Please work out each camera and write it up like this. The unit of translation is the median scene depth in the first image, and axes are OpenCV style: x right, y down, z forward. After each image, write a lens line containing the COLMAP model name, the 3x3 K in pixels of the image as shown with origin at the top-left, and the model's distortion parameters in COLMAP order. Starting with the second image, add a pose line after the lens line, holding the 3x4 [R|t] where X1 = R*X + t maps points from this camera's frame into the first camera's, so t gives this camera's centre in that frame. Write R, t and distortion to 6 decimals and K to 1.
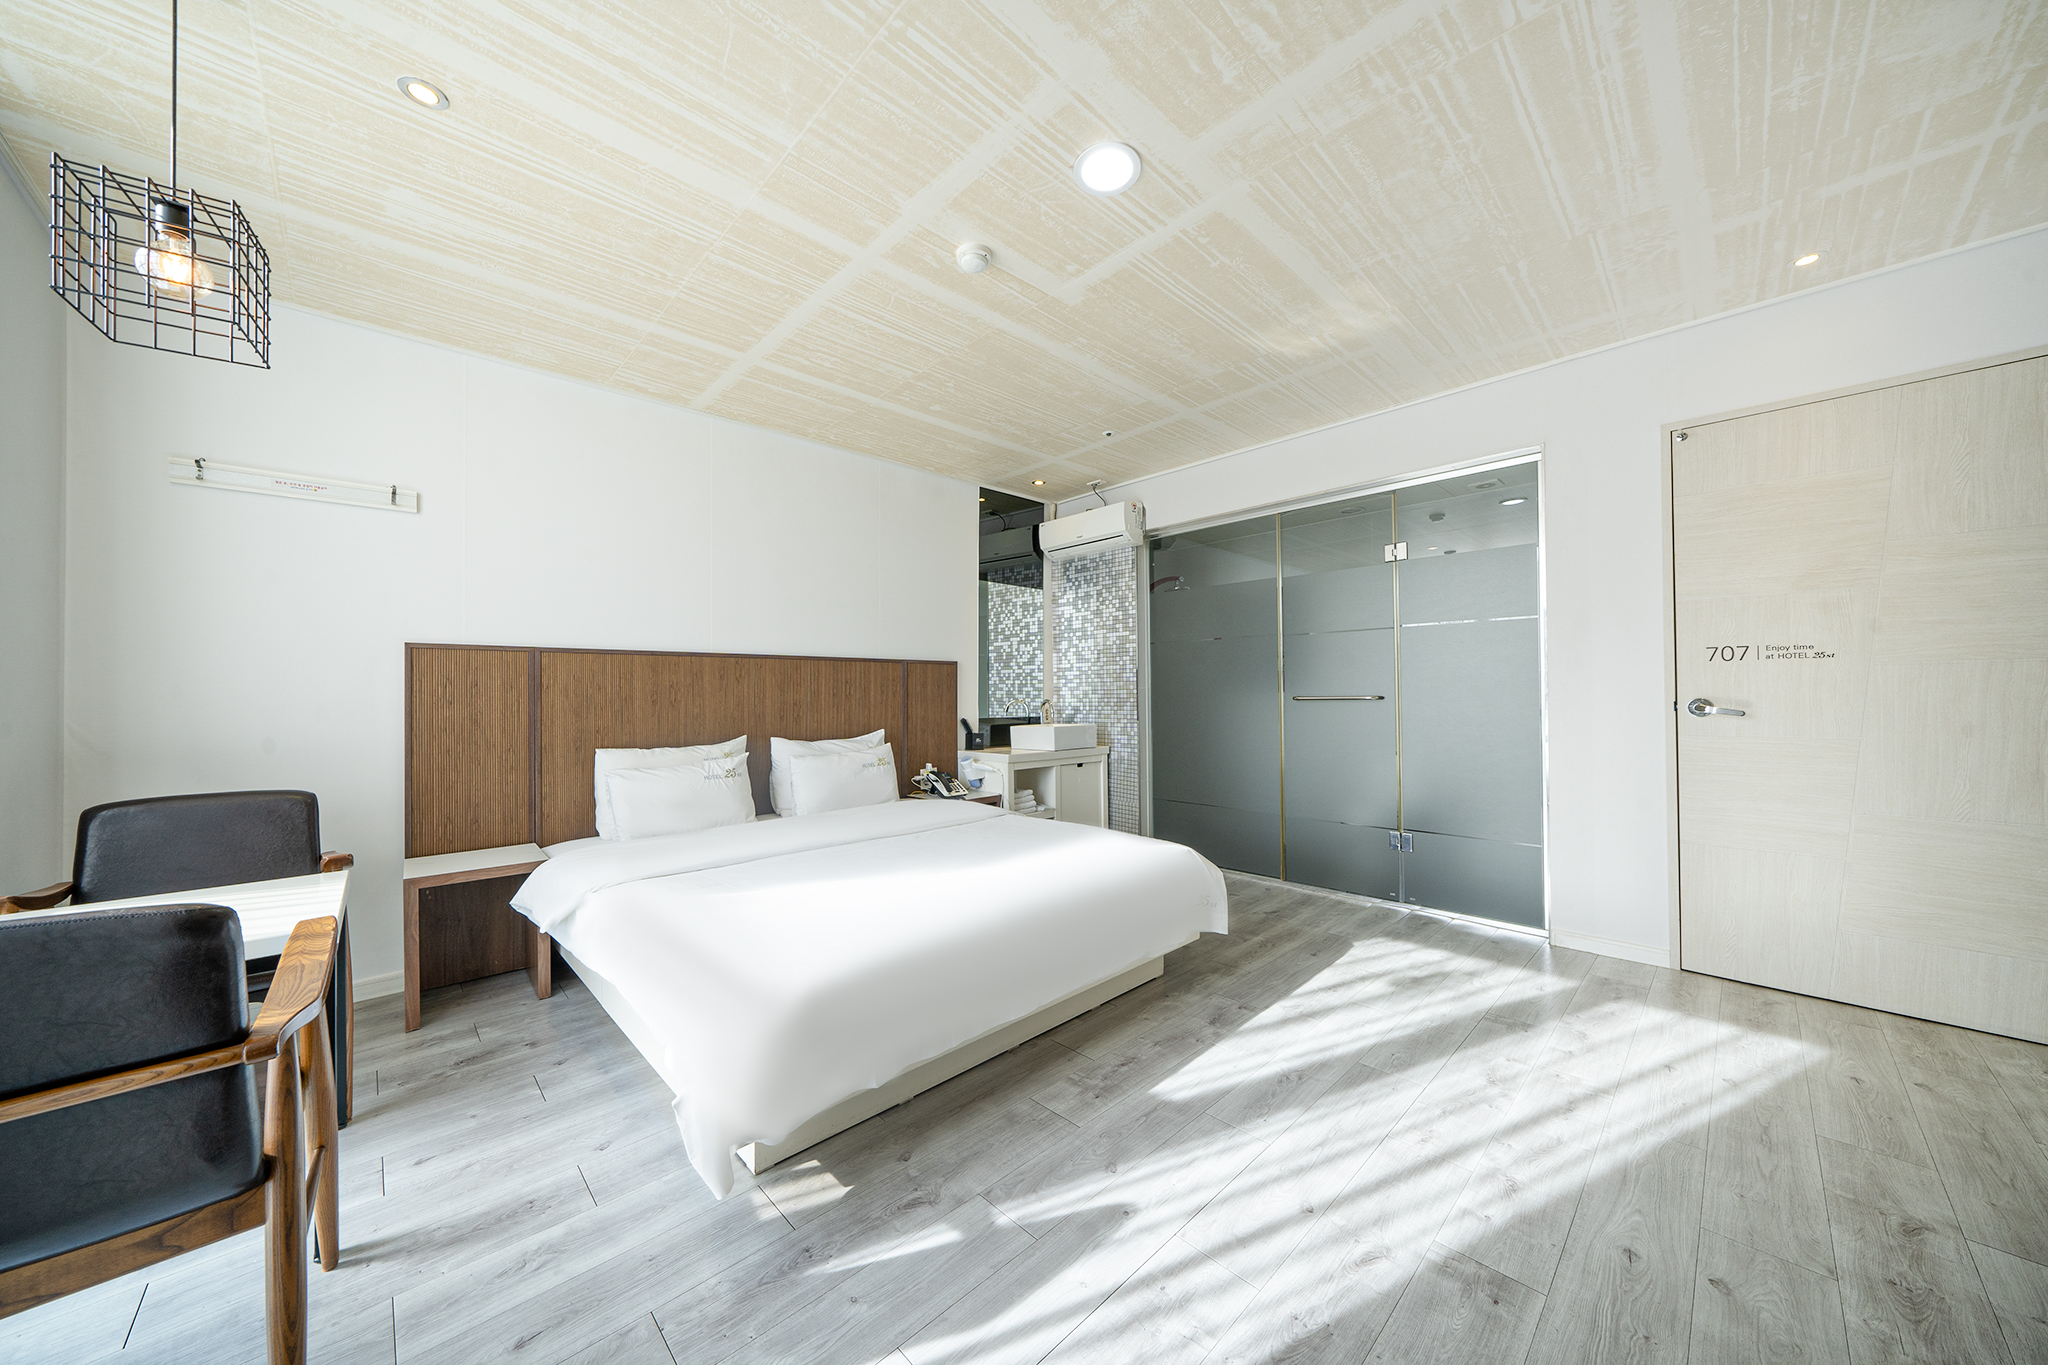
lens RADIAL K [[706.2, 0, 1024.0], [0, 706.2, 682.5], [0, 0, 1]] dist [0.006778, 0.000074]
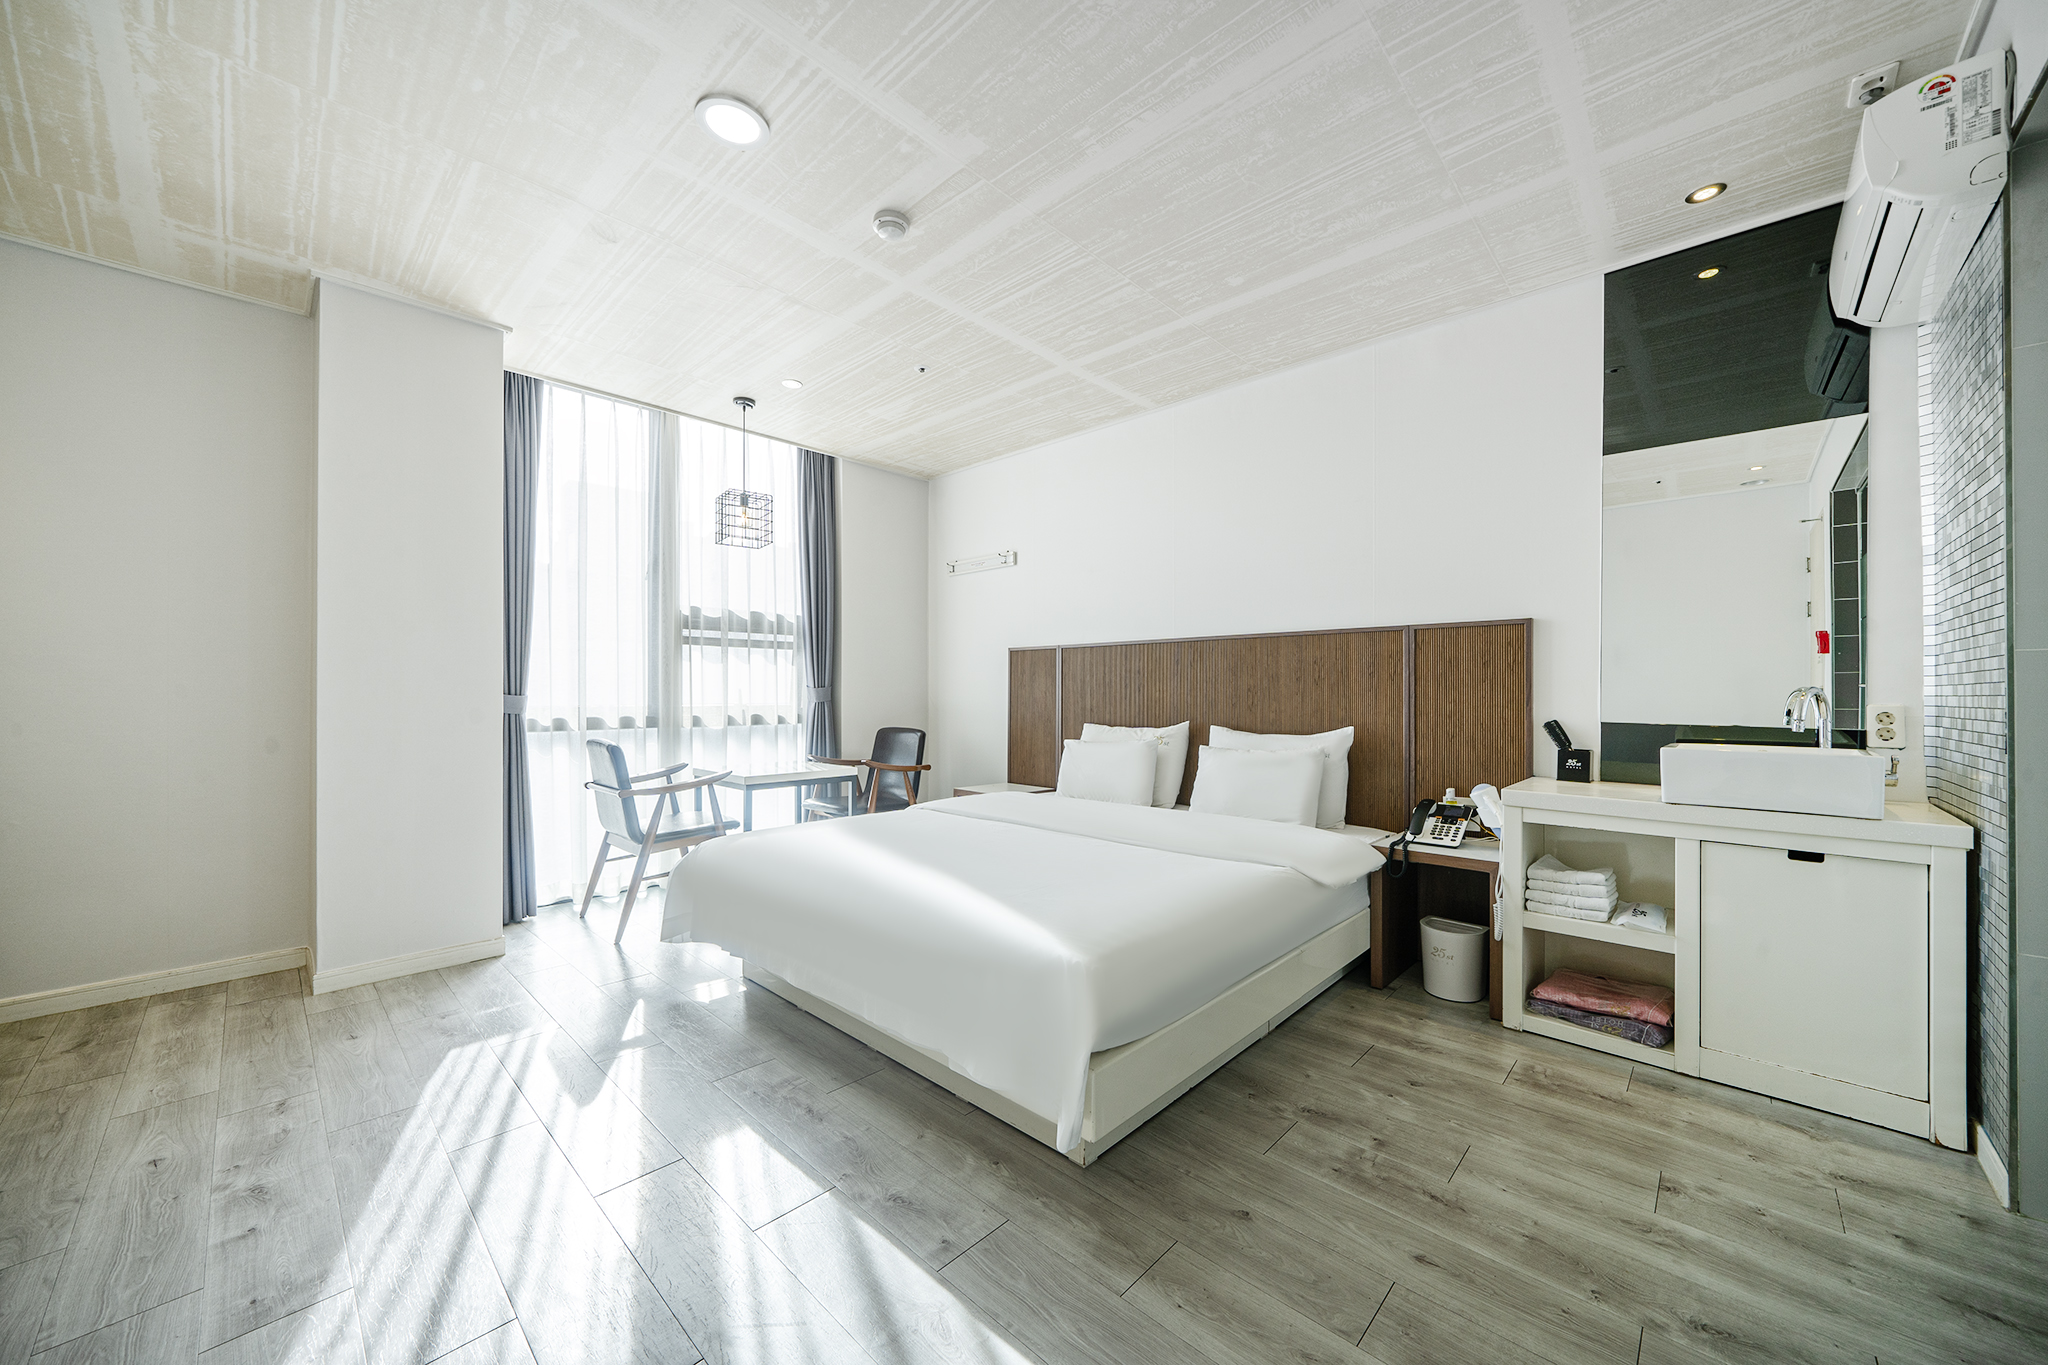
lens RADIAL K [[752.4, 0, 1024.0], [0, 752.4, 682.5], [0, 0, 1]] dist [0.000115, -0.000020]
pose [[0.036894, -0.002930, -0.999315, 0.536130], [0.015783, 0.999873, -0.002349, 0.017694], [0.999195, -0.015686, 0.036935, 0.630081]]
